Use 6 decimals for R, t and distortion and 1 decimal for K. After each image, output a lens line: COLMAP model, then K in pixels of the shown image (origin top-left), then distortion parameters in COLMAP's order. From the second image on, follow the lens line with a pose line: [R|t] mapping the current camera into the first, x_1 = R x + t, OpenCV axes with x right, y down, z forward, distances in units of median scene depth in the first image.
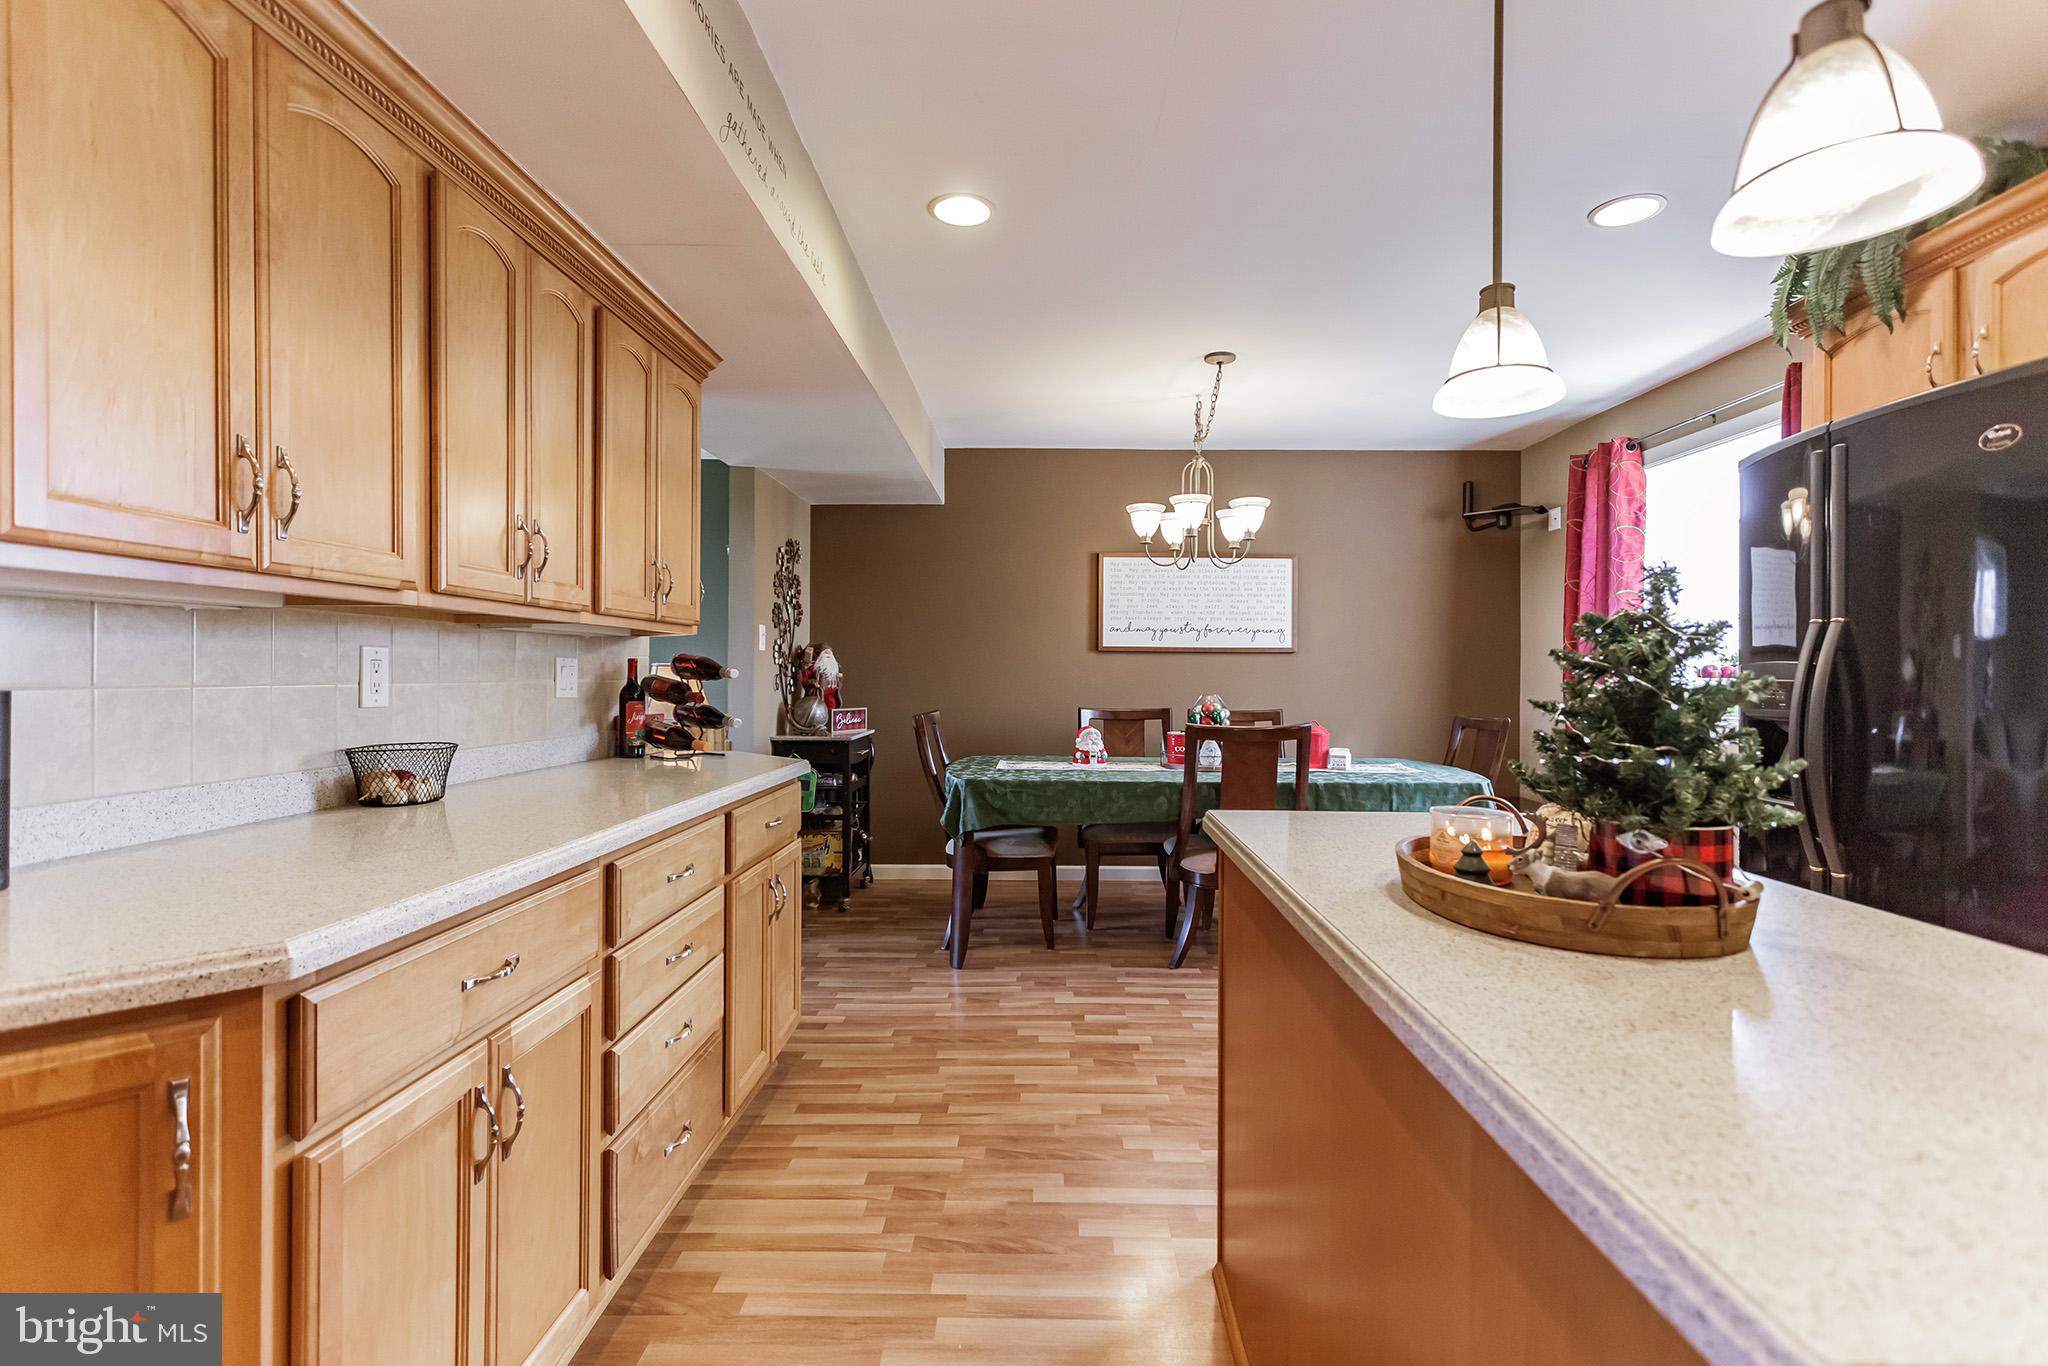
lens RADIAL K [[1011.6, 0, 1045.6], [0, 1011.6, 677.7], [0, 0, 1]] dist [0.005738, 0.000349]
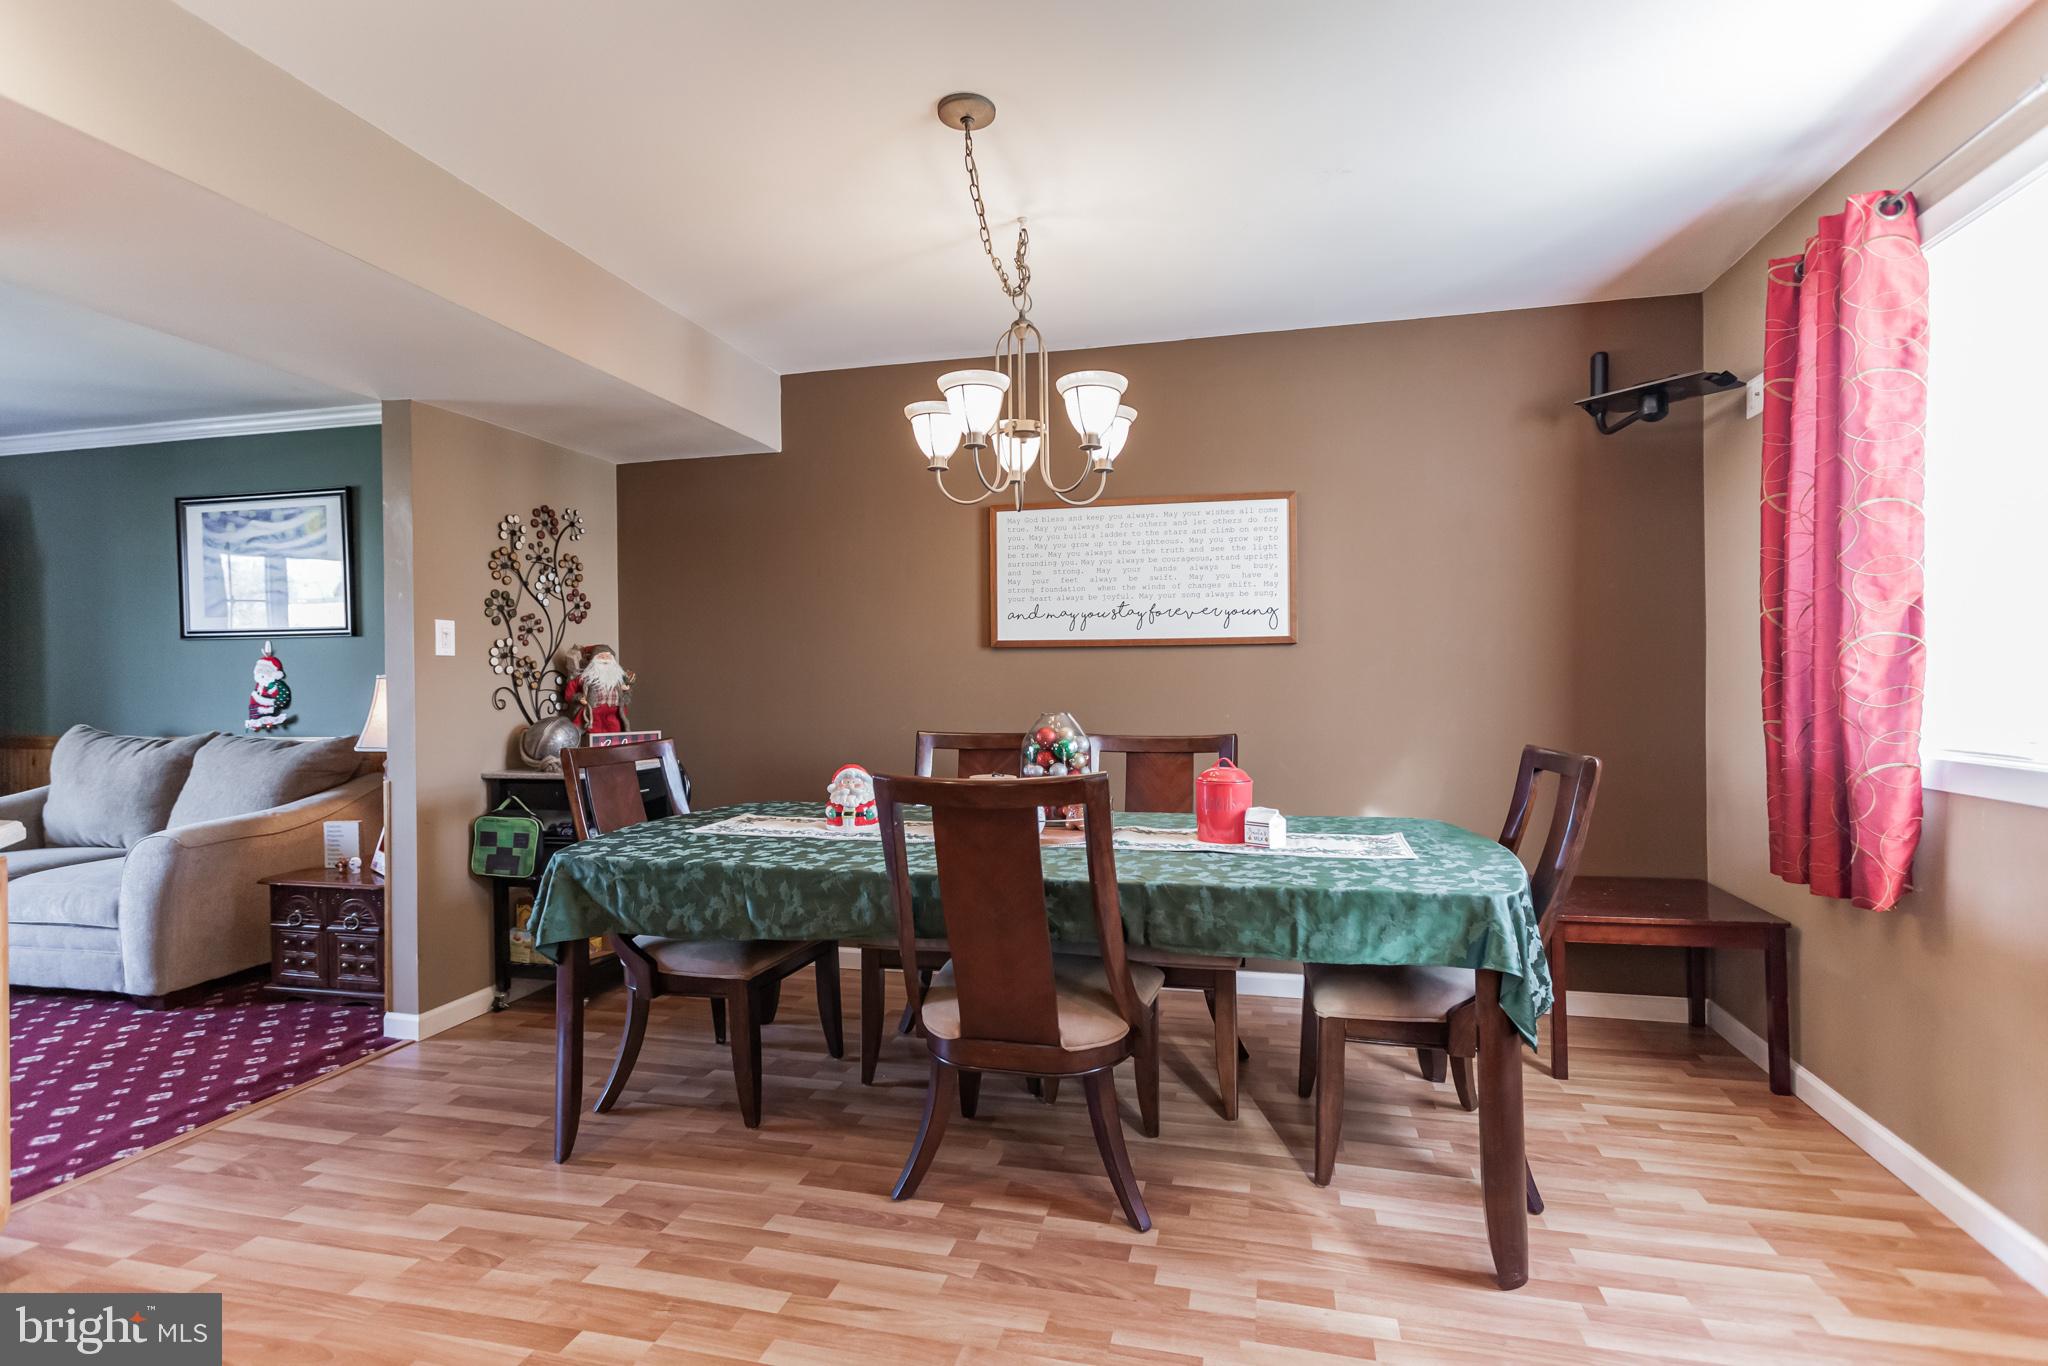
lens RADIAL K [[978.5, 0, 1011.1], [0, 978.5, 688.0], [0, 0, 1]] dist [0.004026, 0.000625]
pose [[0.962697, -0.012433, -0.270295, 0.285193], [0.013601, 0.999905, 0.002448, -0.000020], [0.270239, -0.006033, 0.962774, 0.411586]]
